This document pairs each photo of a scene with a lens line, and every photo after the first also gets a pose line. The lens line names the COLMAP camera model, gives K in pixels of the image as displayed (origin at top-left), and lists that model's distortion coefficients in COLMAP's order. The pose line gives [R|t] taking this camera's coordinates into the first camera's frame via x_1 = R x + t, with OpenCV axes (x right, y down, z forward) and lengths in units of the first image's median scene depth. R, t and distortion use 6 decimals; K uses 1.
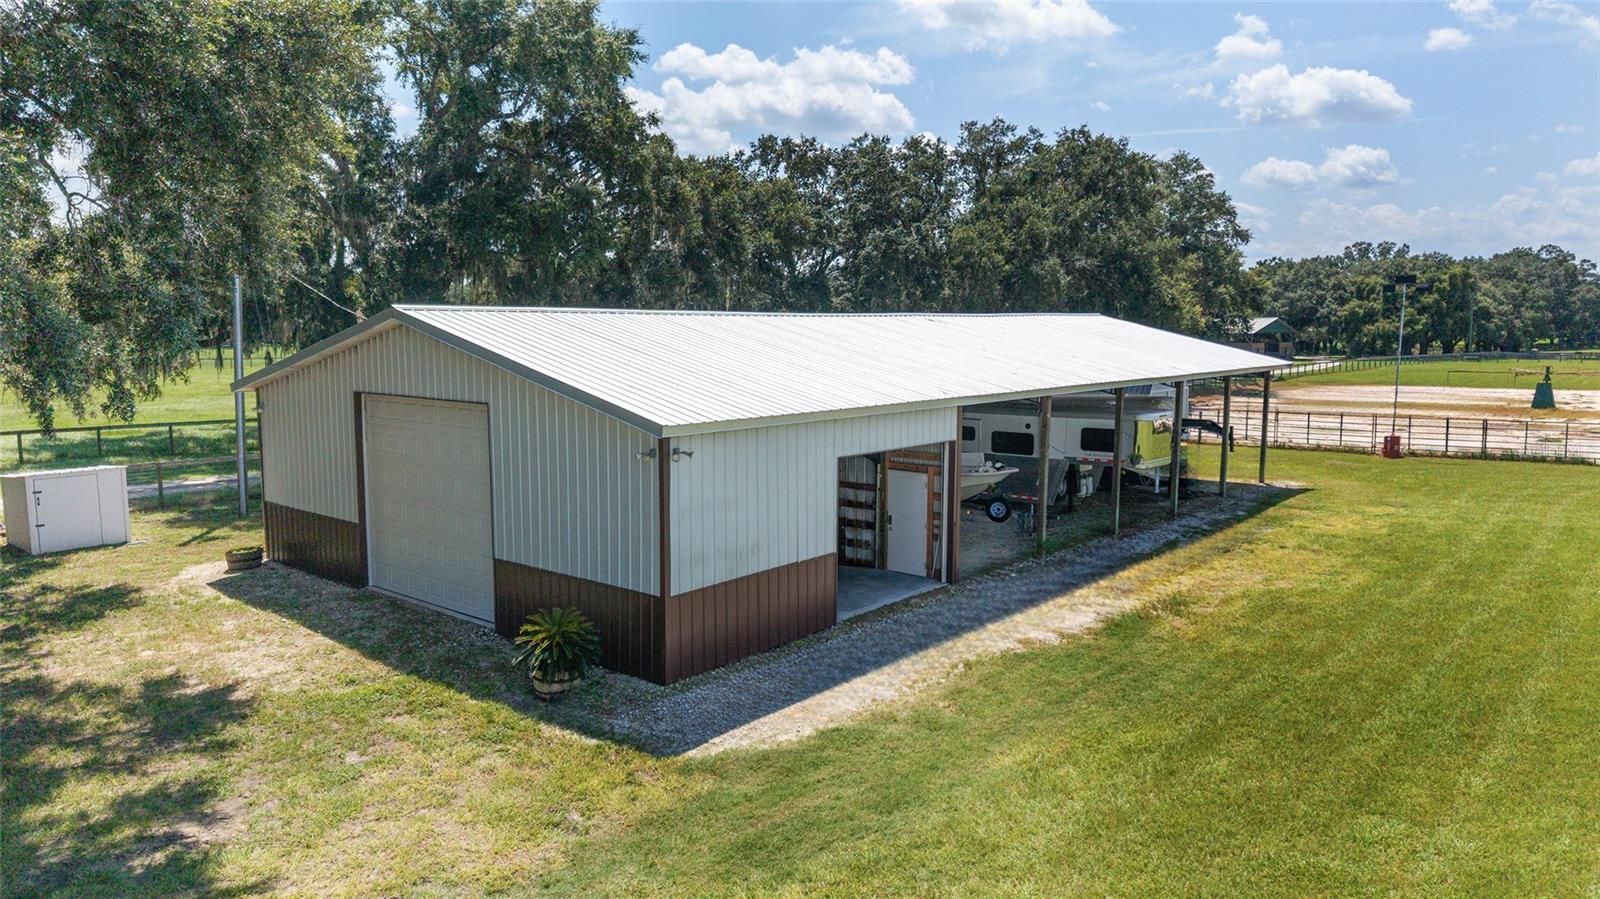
lens RADIAL K [[1073.0, 0, 793.9], [0, 1073.0, 453.8], [0, 0, 1]] dist [0.023388, -0.026137]
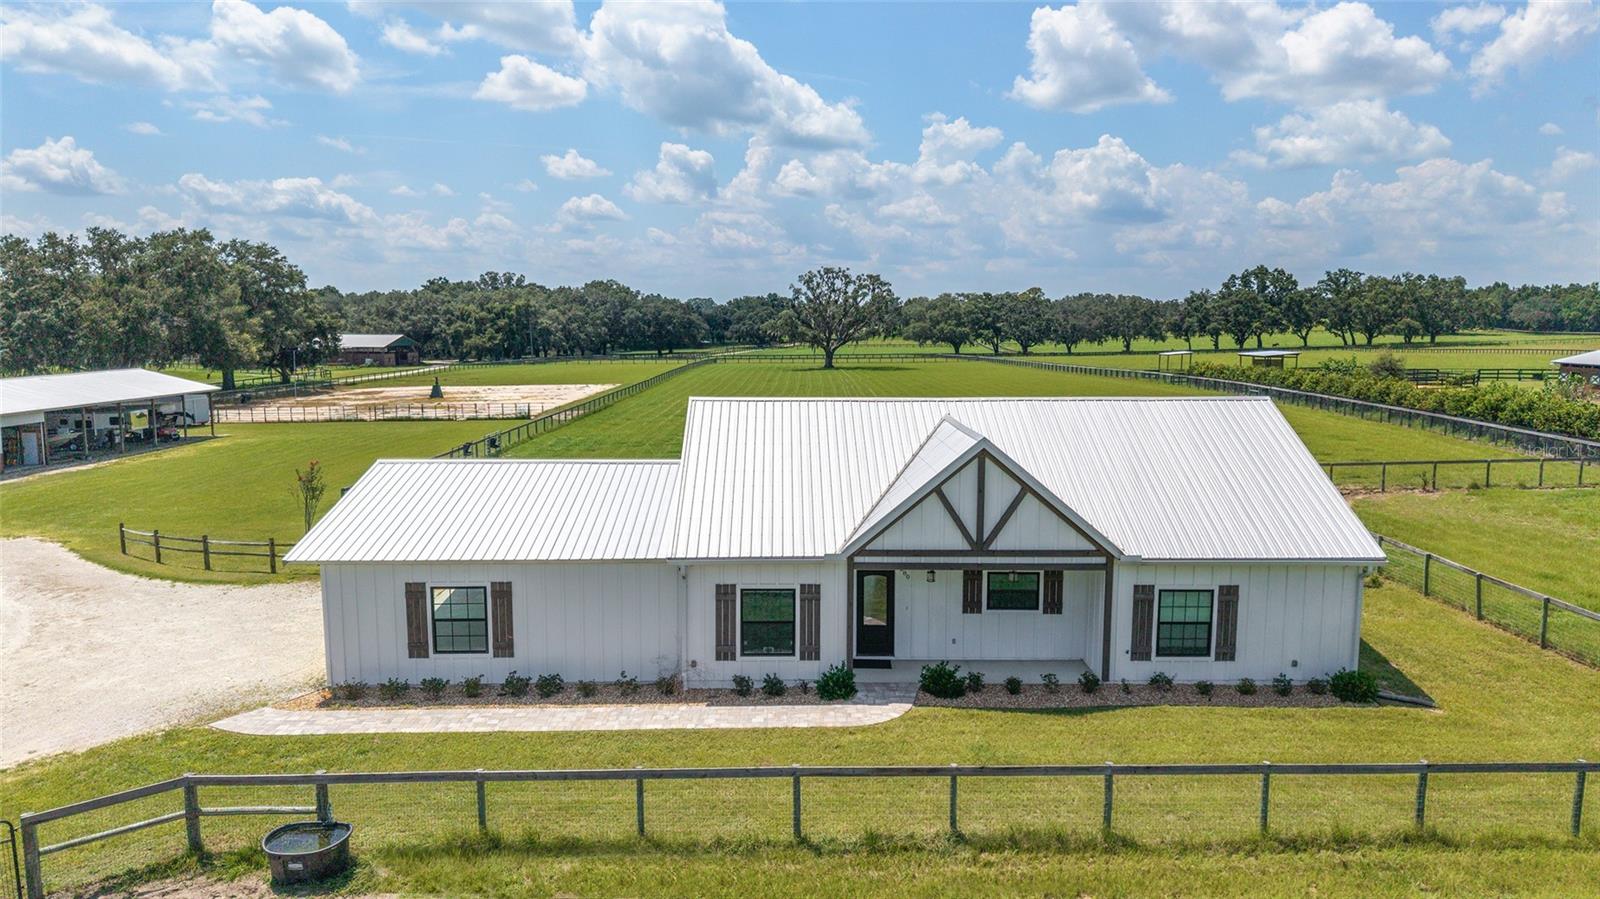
lens RADIAL K [[1073.0, 0, 799.8], [0, 1073.0, 484.8], [0, 0, 1]] dist [0.023388, -0.026137]
pose [[0.786934, -0.092657, 0.610040, -0.017715], [0.071611, 0.995695, 0.058857, 0.041890], [-0.612867, -0.002631, 0.790181, -0.850150]]
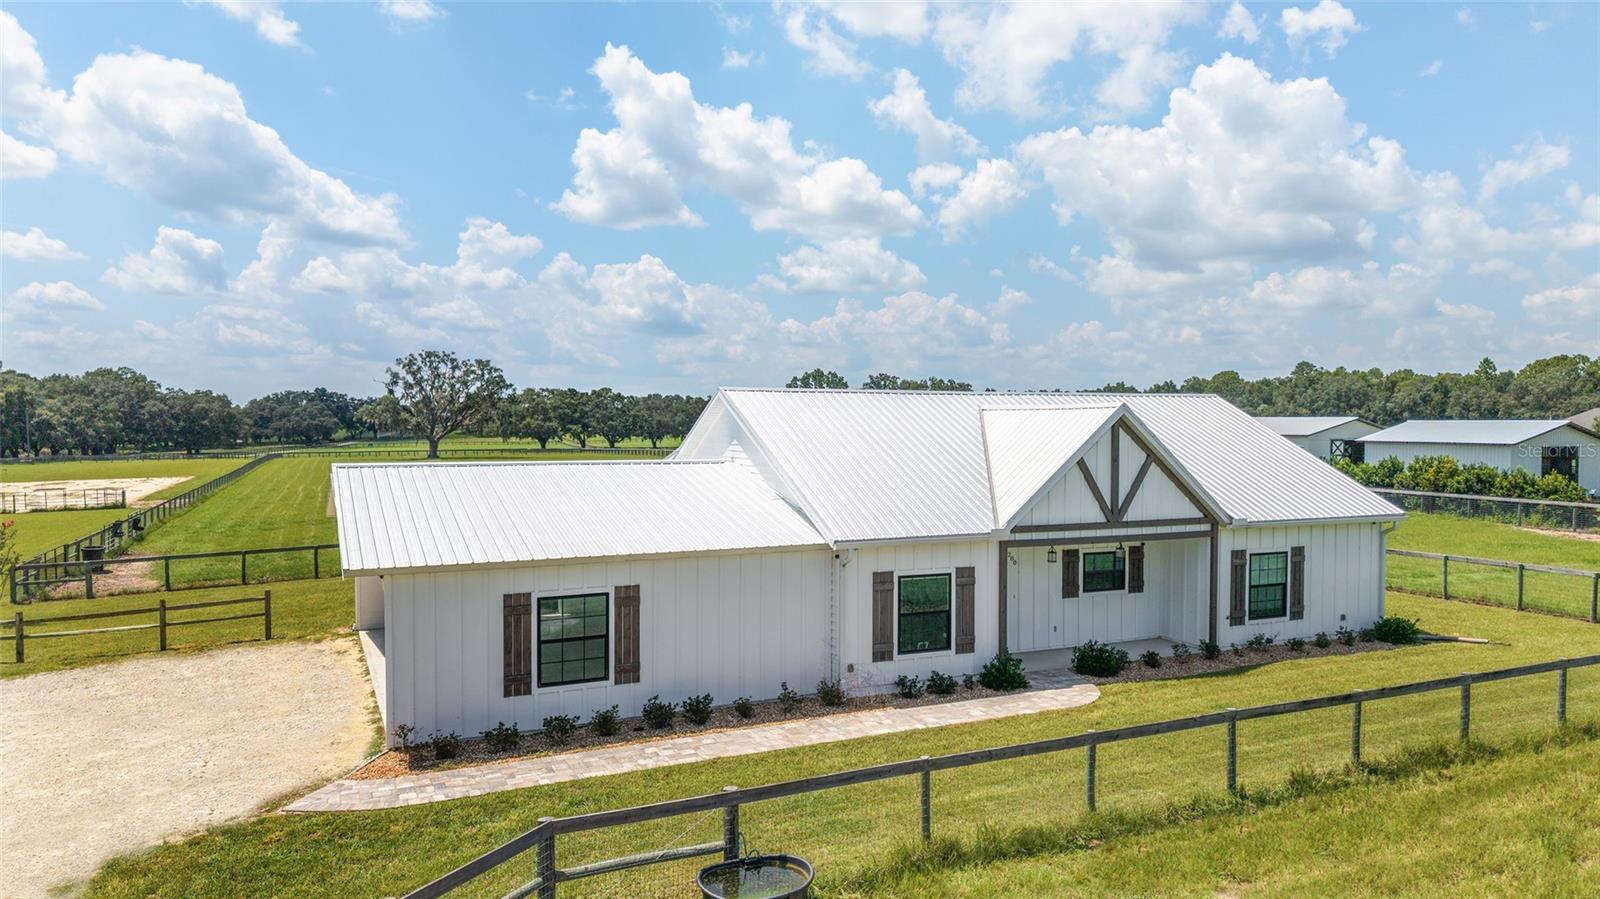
lens RADIAL K [[1073.0, 0, 813.5], [0, 1073.0, 447.7], [0, 0, 1]] dist [0.023388, -0.026137]
pose [[0.459062, -0.016329, 0.888254, -0.097763], [0.103381, 0.994020, -0.035155, 0.063906], [-0.882369, 0.107967, 0.458005, -0.703452]]
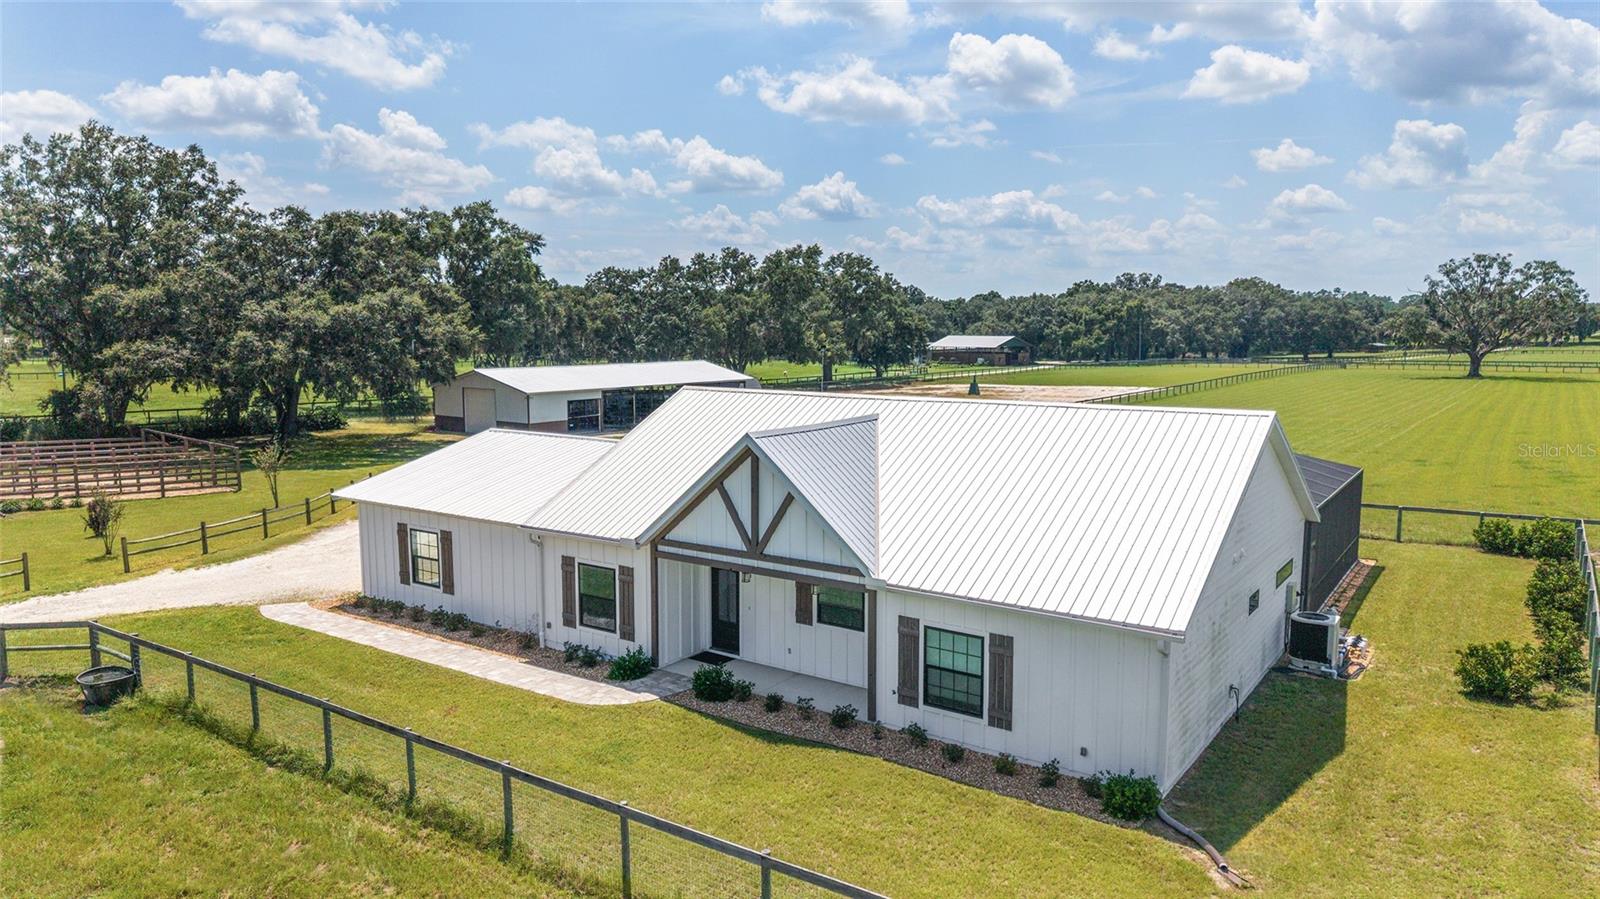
lens RADIAL K [[1073.0, 0, 792.6], [0, 1073.0, 483.0], [0, 0, 1]] dist [0.023388, -0.026137]
pose [[0.999323, -0.007198, 0.036082, 0.211075], [0.006125, 0.999538, 0.029759, 0.055144], [-0.036280, -0.029518, 0.998906, -0.927816]]
